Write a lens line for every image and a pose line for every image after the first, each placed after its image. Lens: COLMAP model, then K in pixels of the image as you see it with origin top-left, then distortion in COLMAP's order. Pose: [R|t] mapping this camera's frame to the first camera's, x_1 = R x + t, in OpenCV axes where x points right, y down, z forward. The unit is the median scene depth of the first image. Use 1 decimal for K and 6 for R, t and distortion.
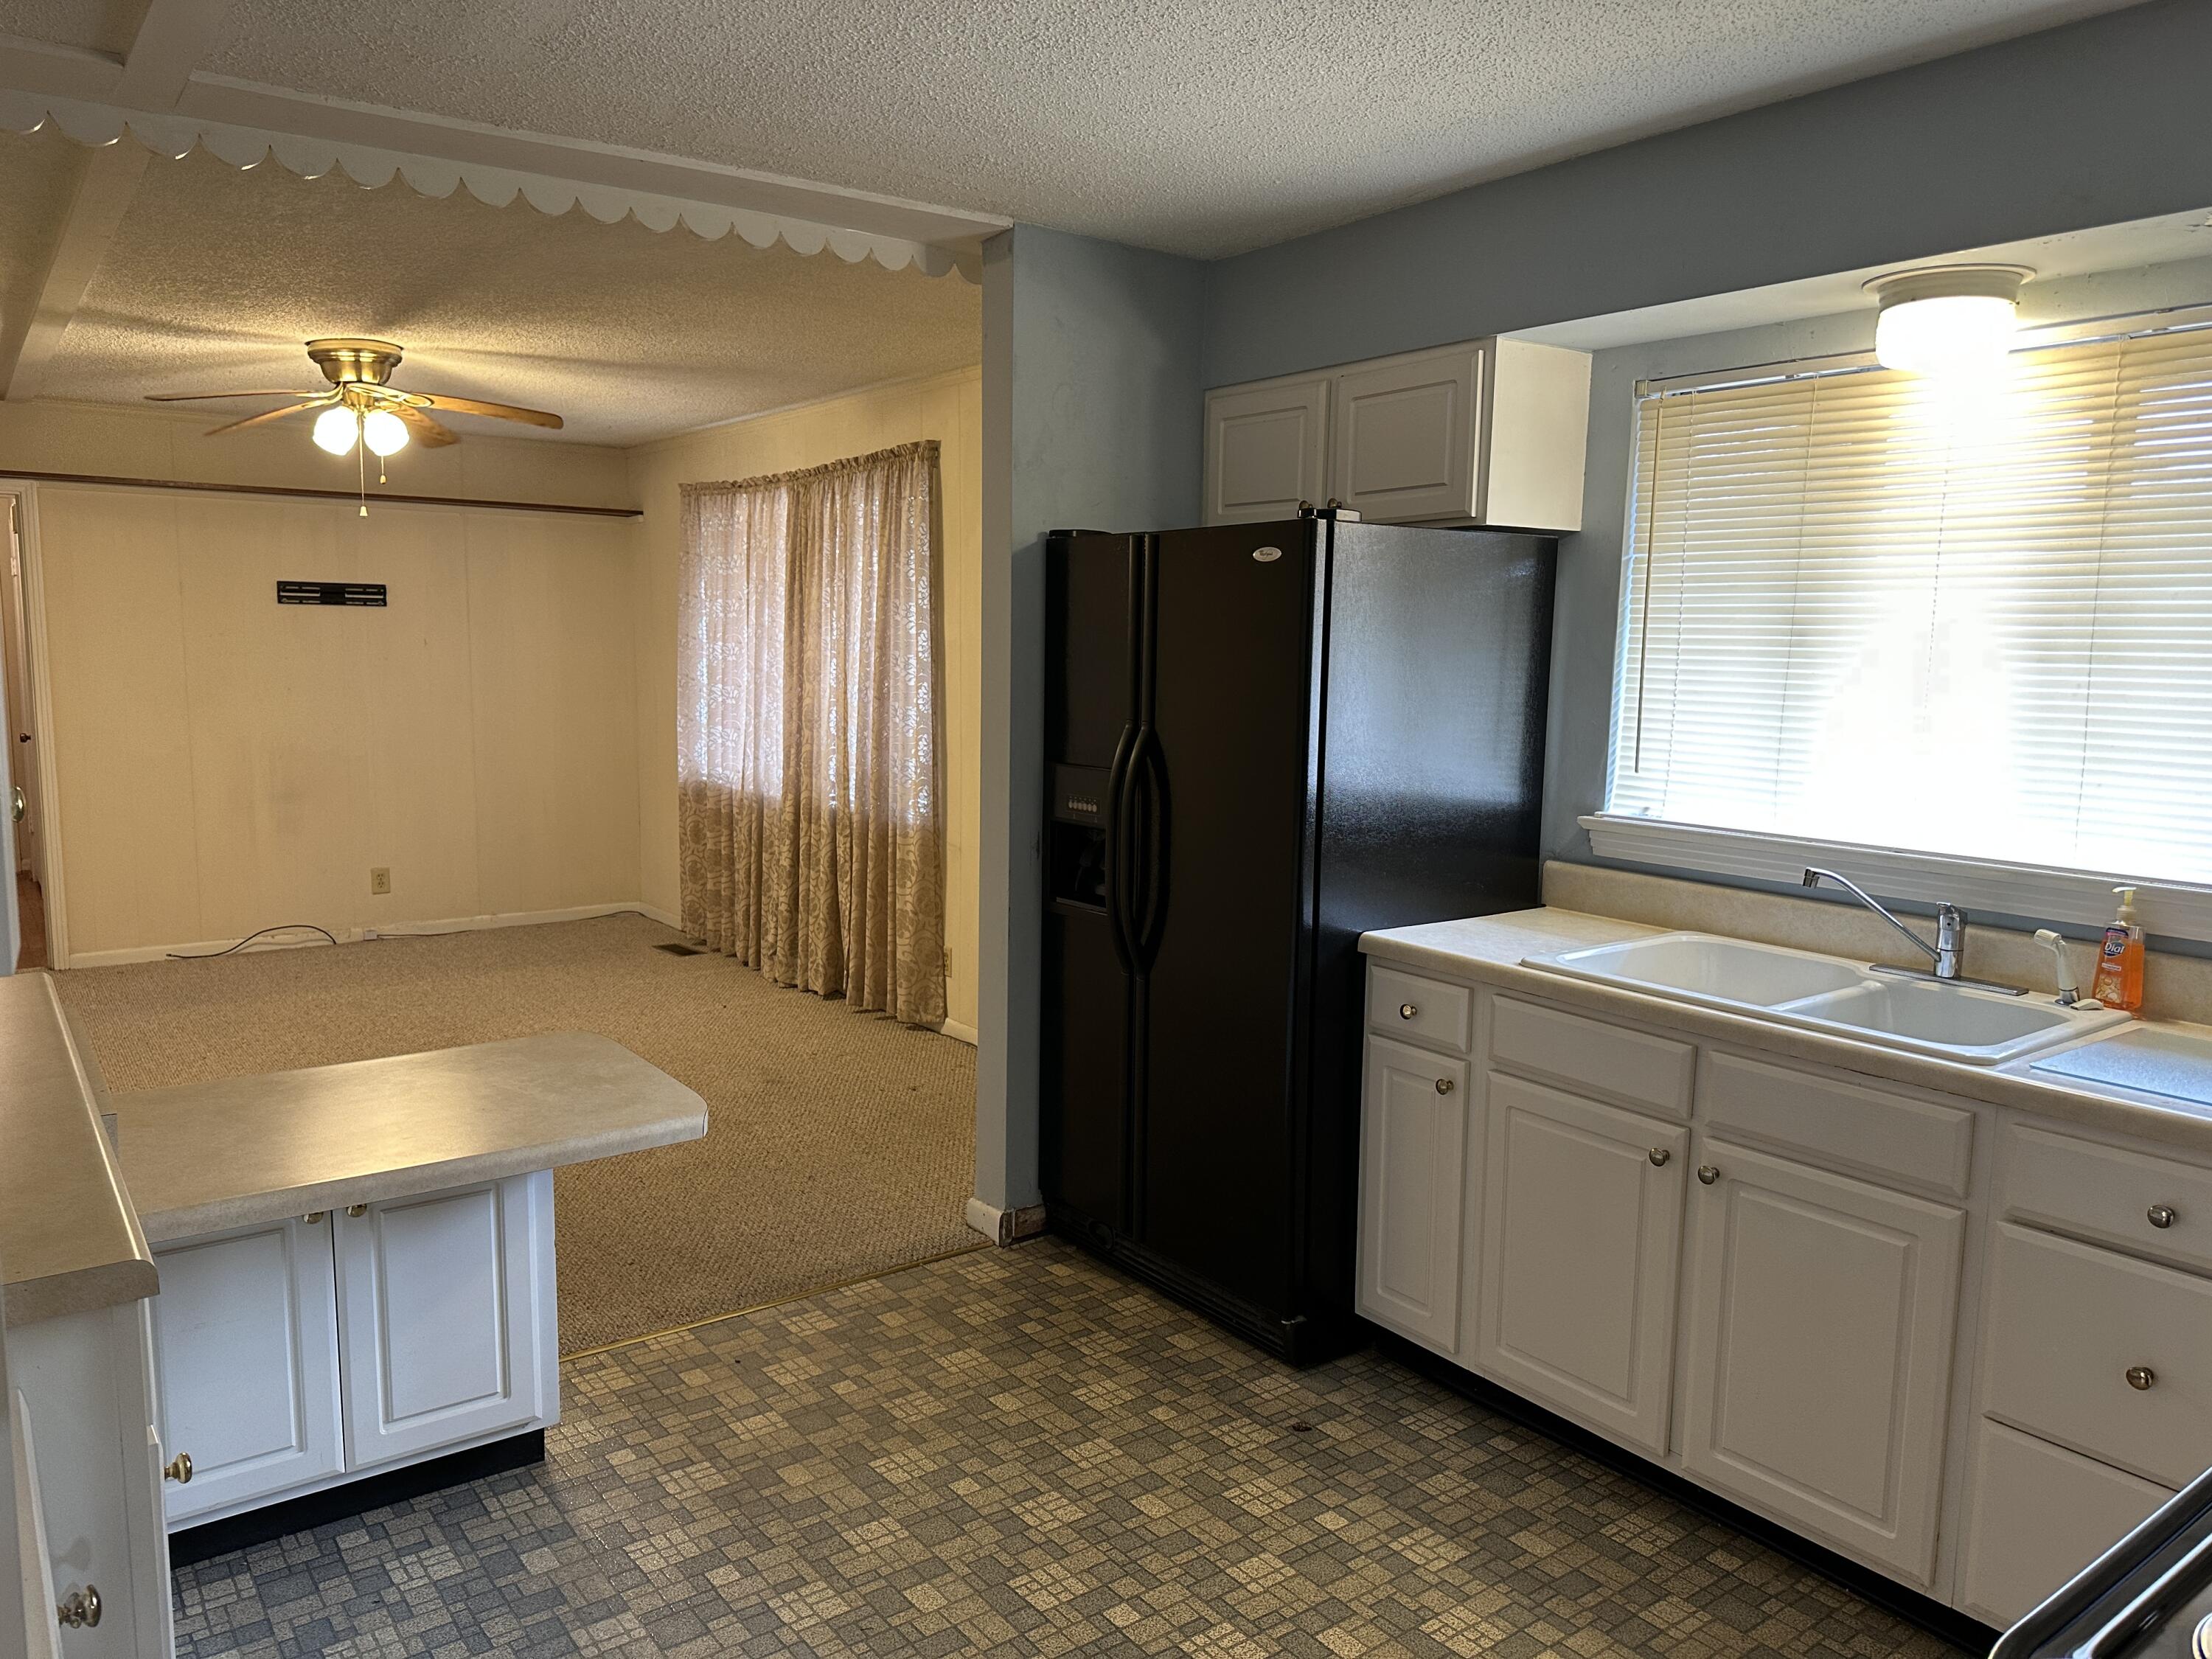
lens RADIAL K [[1546.2, 0, 1102.5], [0, 1546.2, 853.4], [0, 0, 1]] dist [0.044240, -0.037367]
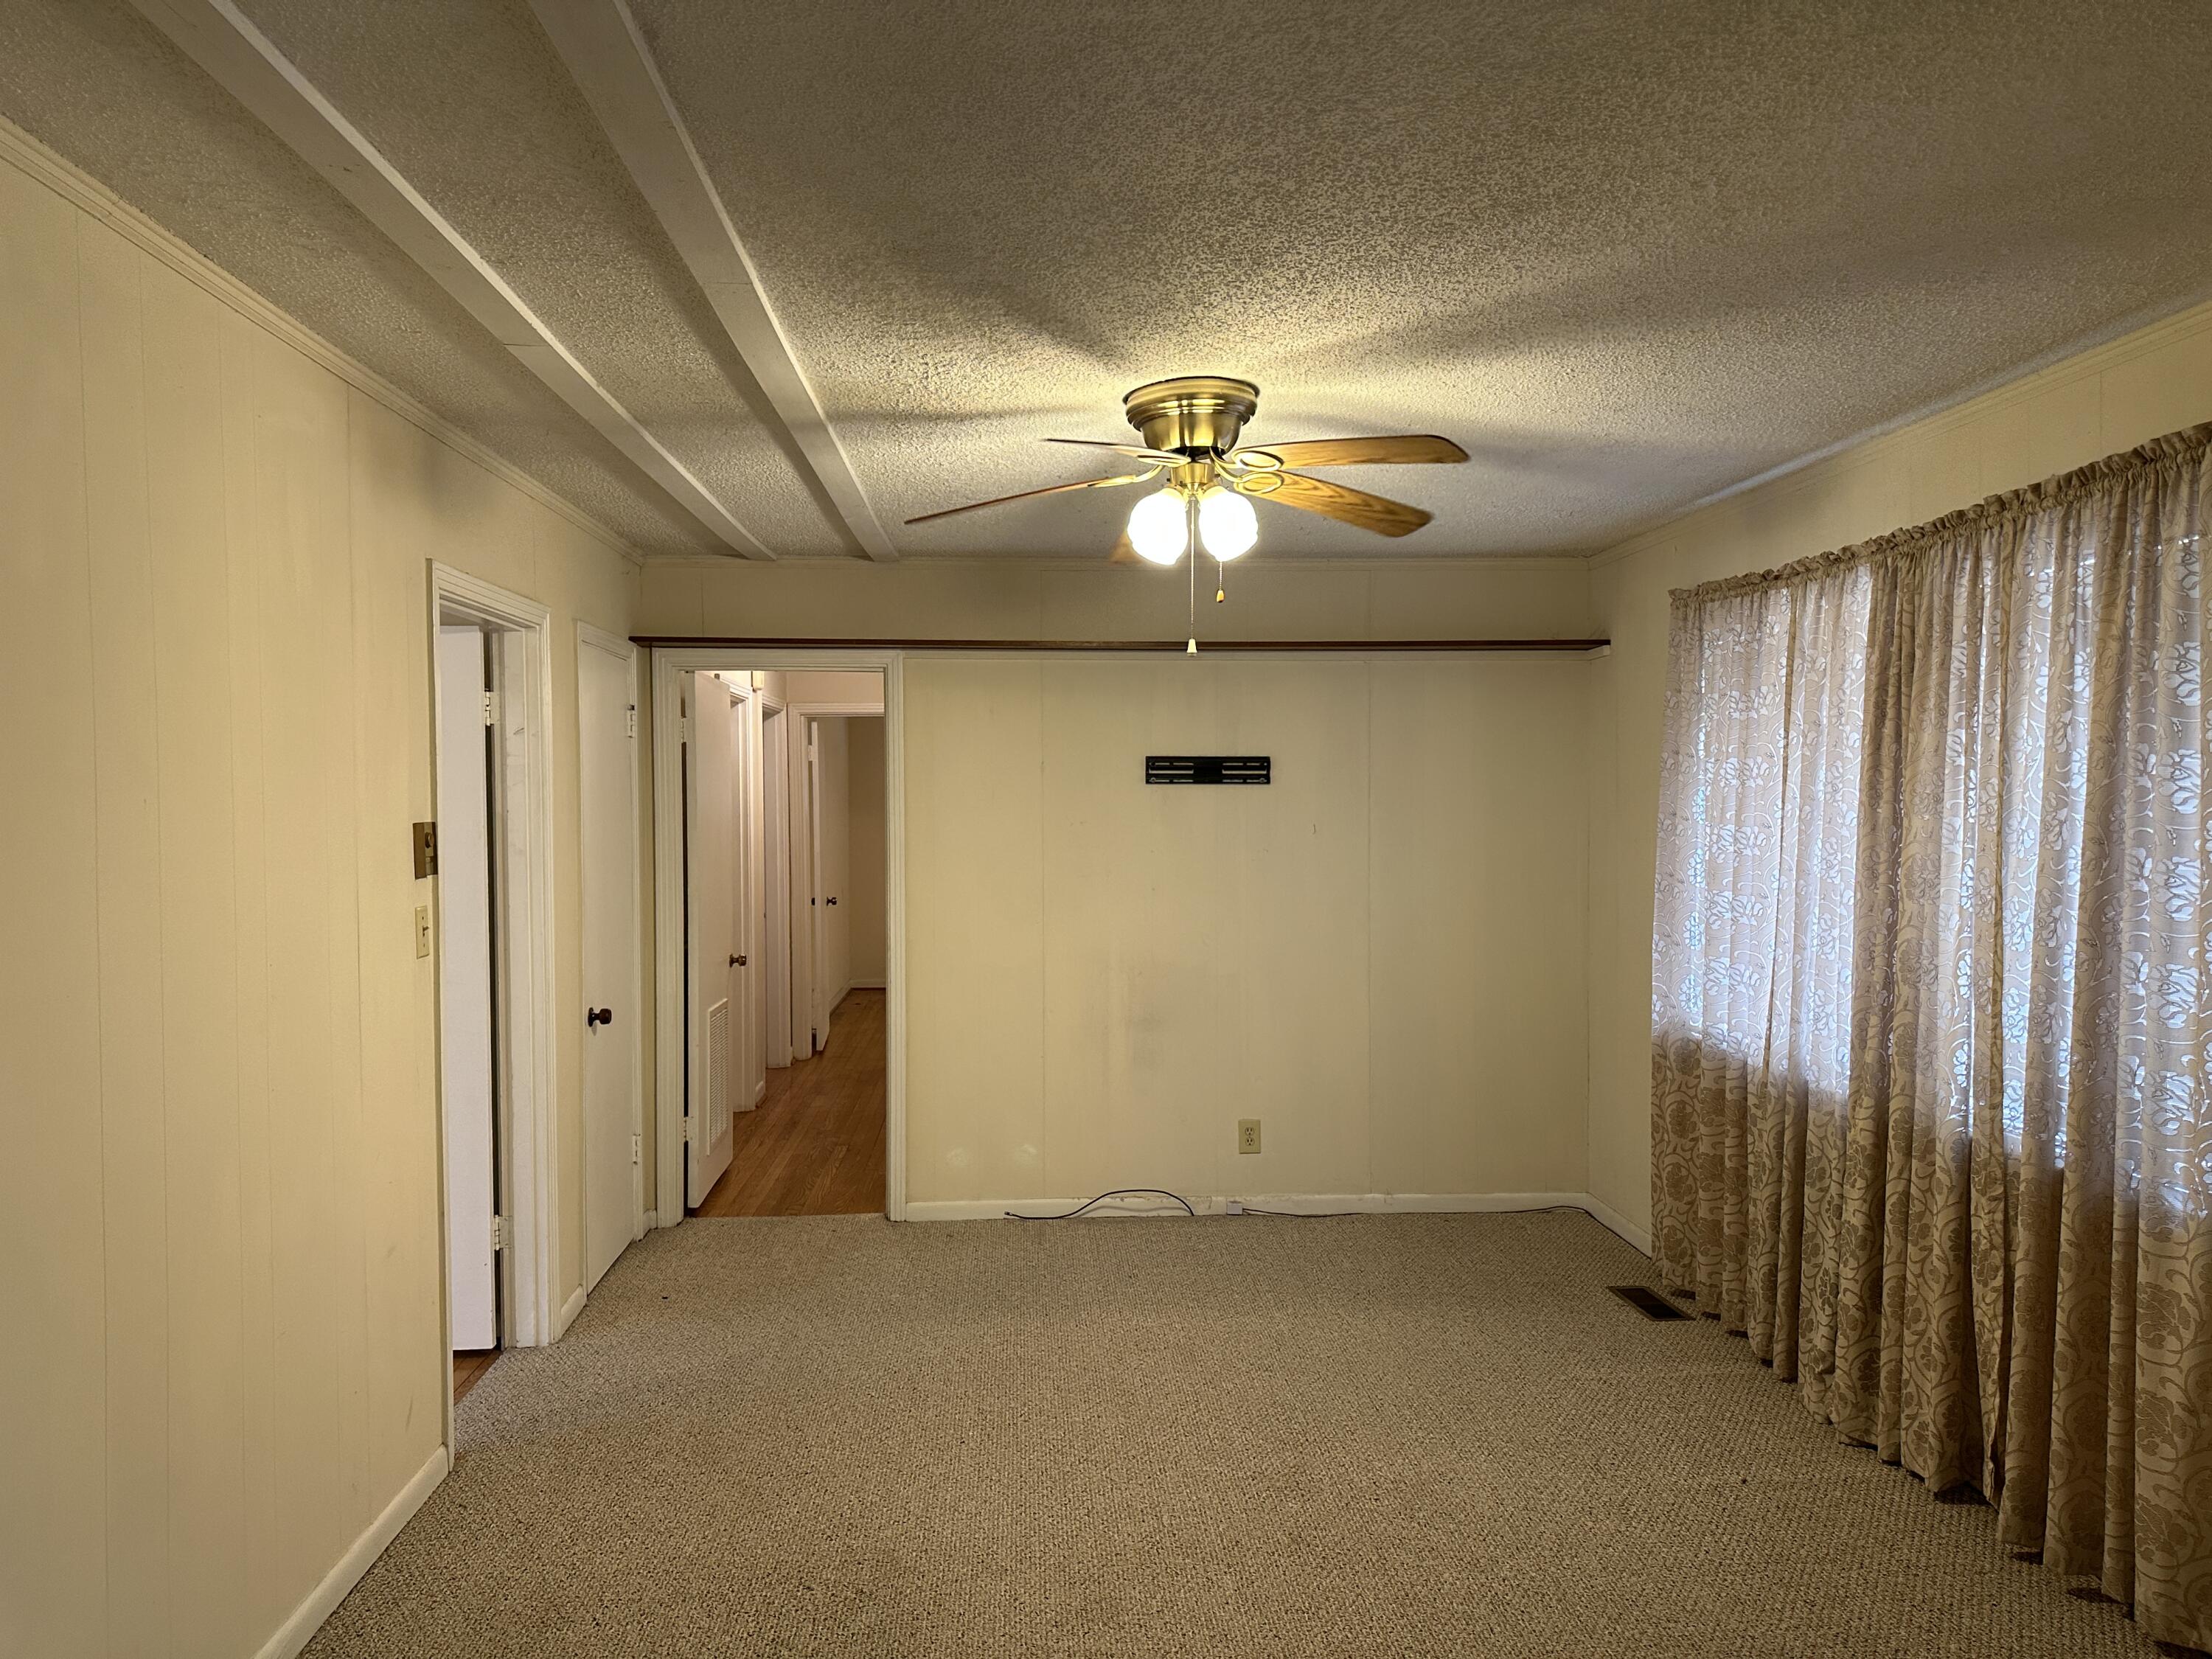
lens RADIAL K [[1546.2, 0, 1088.2], [0, 1546.2, 853.1], [0, 0, 1]] dist [0.044240, -0.037367]
pose [[0.826149, 0.002353, -0.563446, -0.117782], [-0.061437, 0.994405, -0.085928, -0.060814], [0.560092, 0.105606, 0.821672, 0.371991]]
